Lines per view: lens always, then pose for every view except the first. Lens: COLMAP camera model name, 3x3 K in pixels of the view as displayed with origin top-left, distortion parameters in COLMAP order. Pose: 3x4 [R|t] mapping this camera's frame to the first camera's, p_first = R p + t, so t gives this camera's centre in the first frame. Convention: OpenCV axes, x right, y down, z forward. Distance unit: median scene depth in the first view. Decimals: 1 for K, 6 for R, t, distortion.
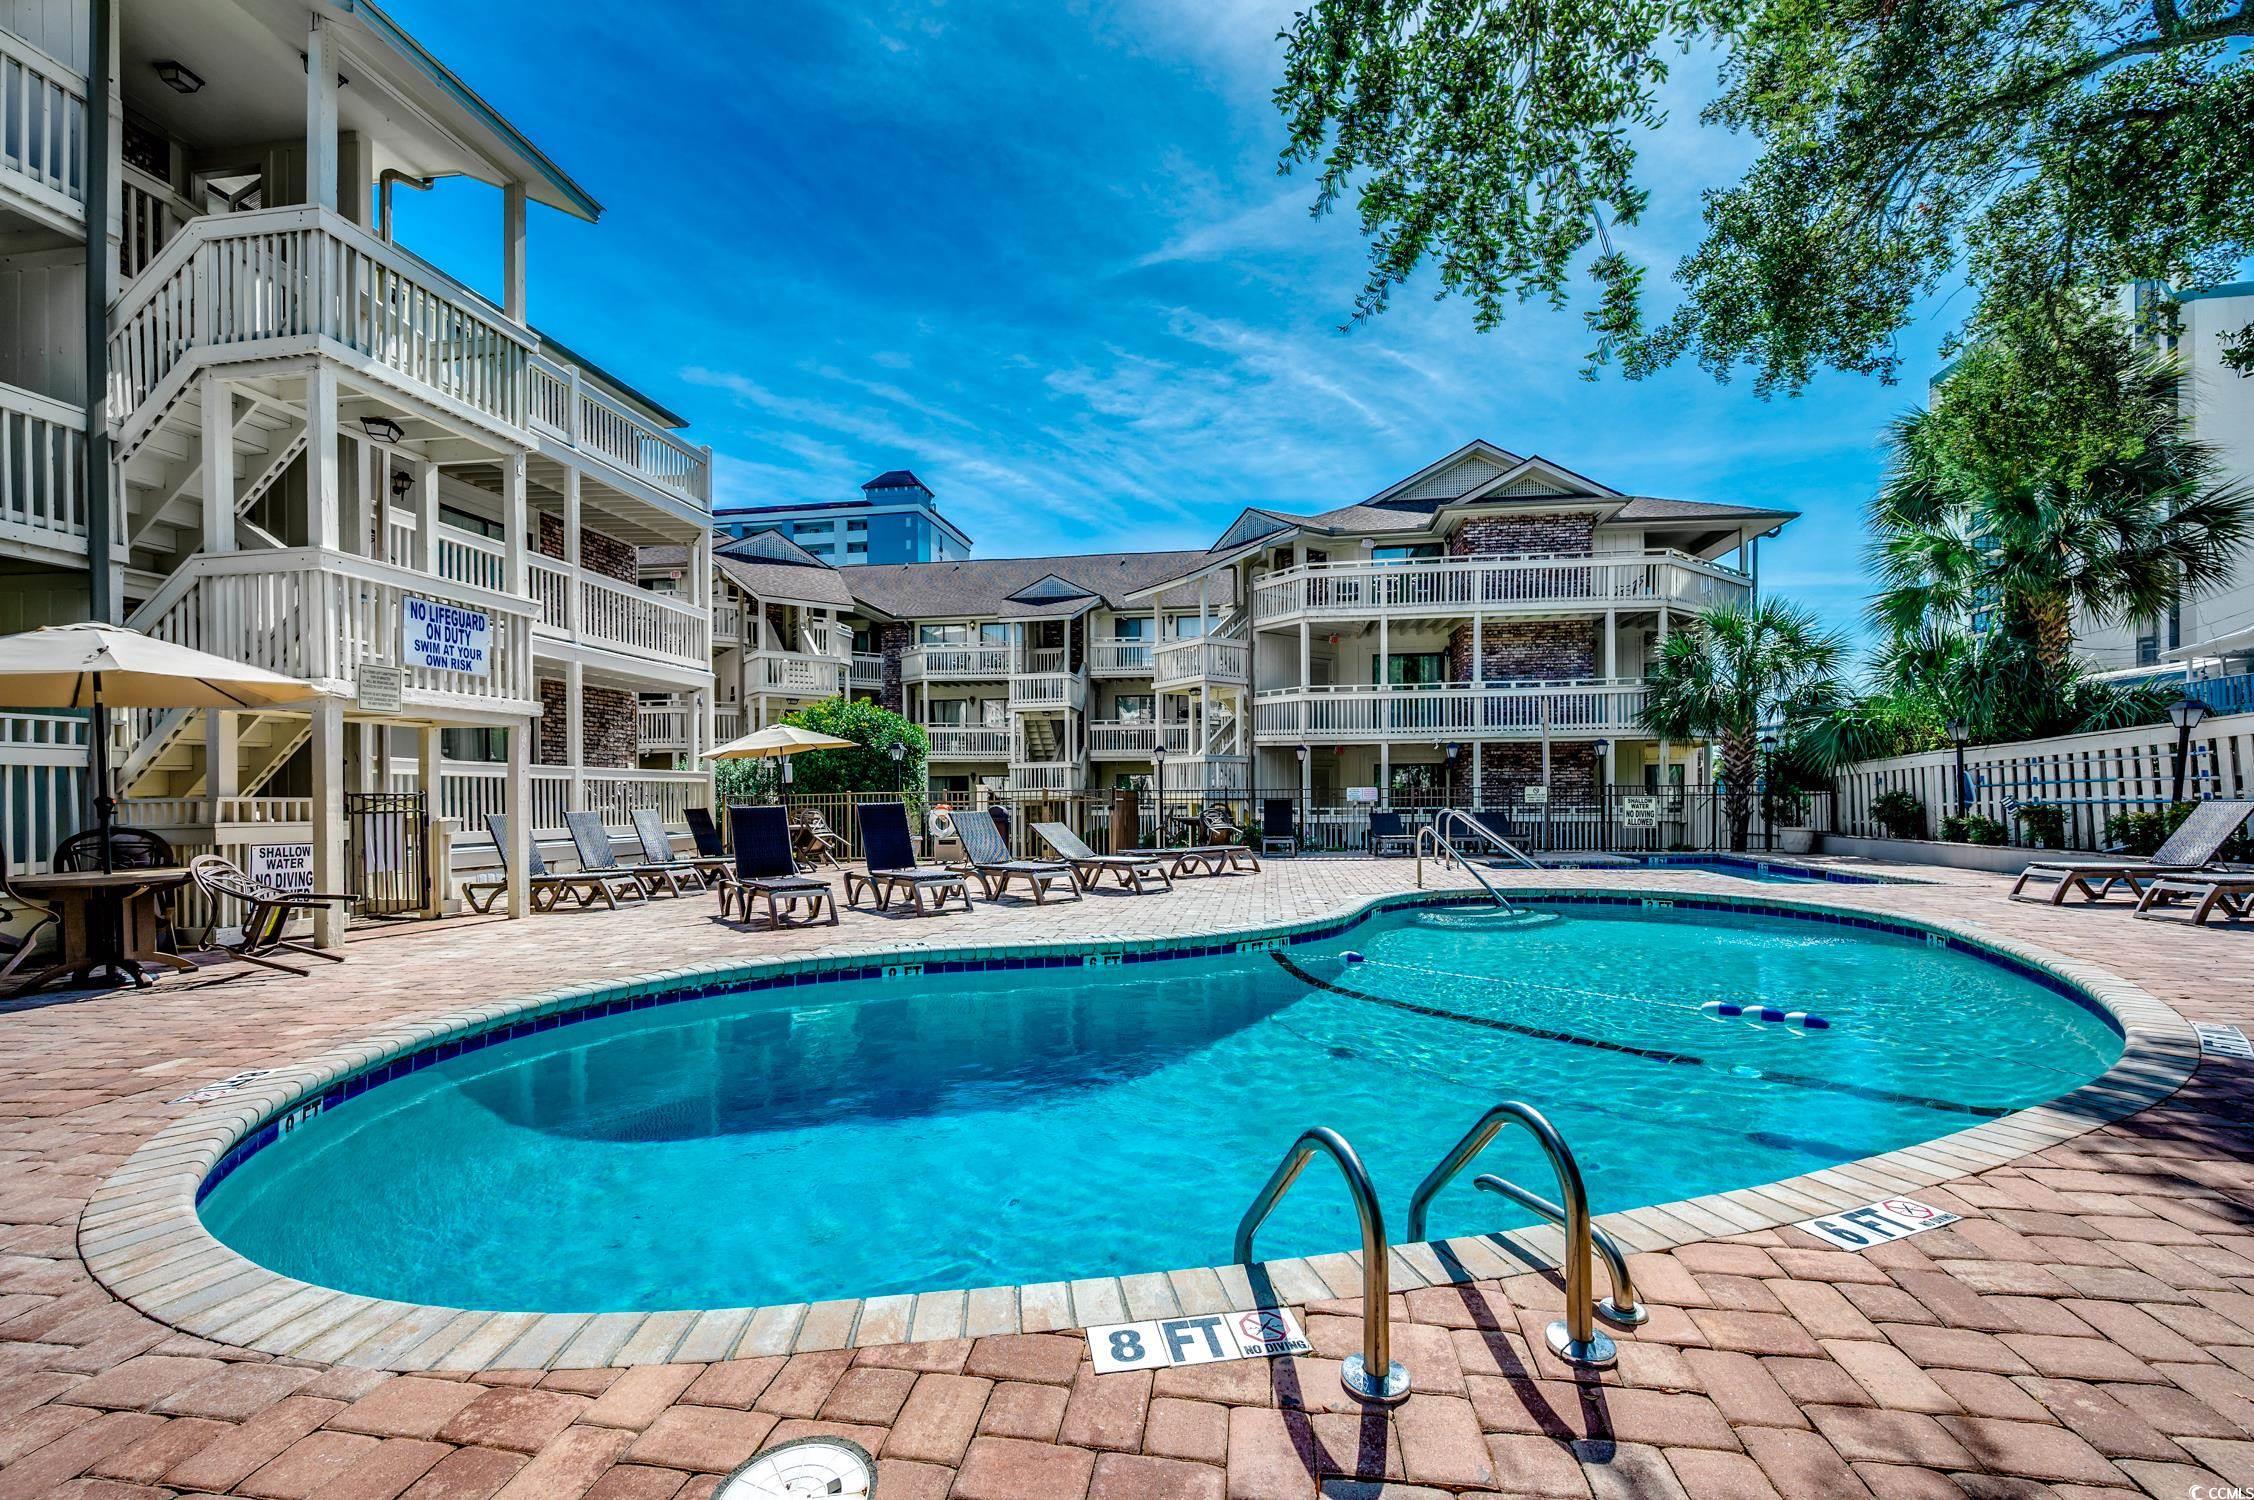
lens RADIAL K [[998.3, 0, 1132.1], [0, 998.3, 791.1], [0, 0, 1]] dist [0.000022, -0.000303]
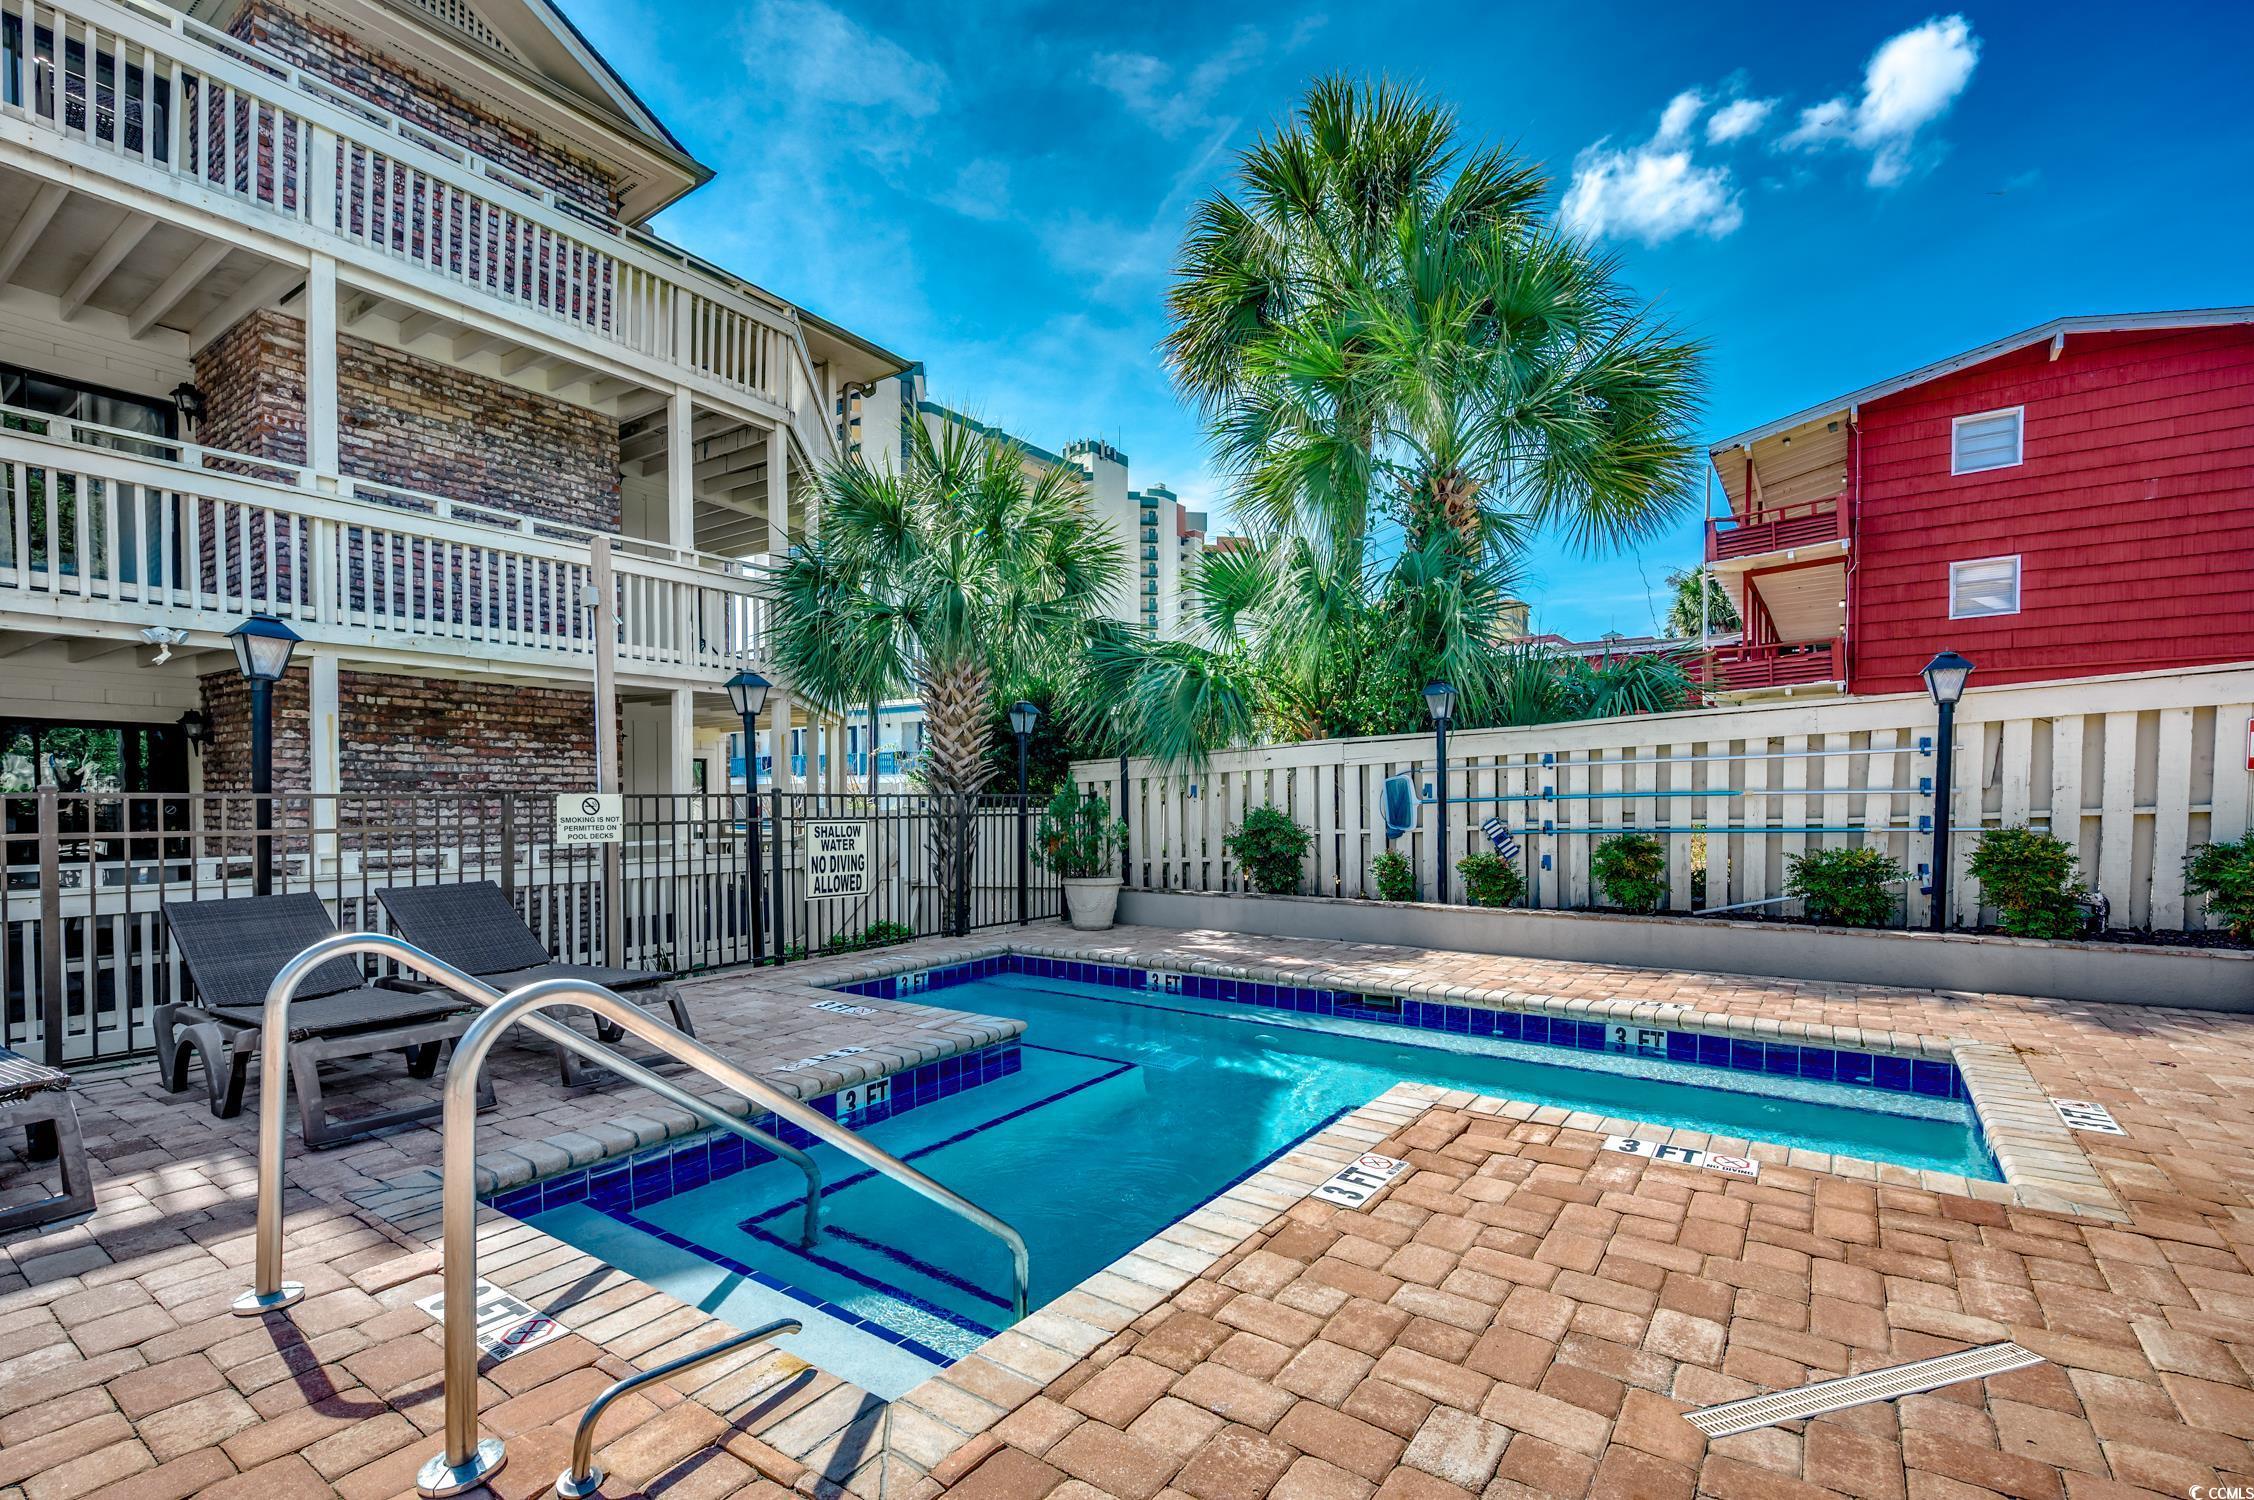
lens RADIAL K [[998.3, 0, 1132.1], [0, 998.3, 791.1], [0, 0, 1]] dist [0.000022, -0.000303]
pose [[0.438076, 0.004652, 0.898926, 0.202732], [-0.000388, 0.999987, -0.004986, -0.006035], [-0.898938, 0.001835, 0.438073, 0.738463]]
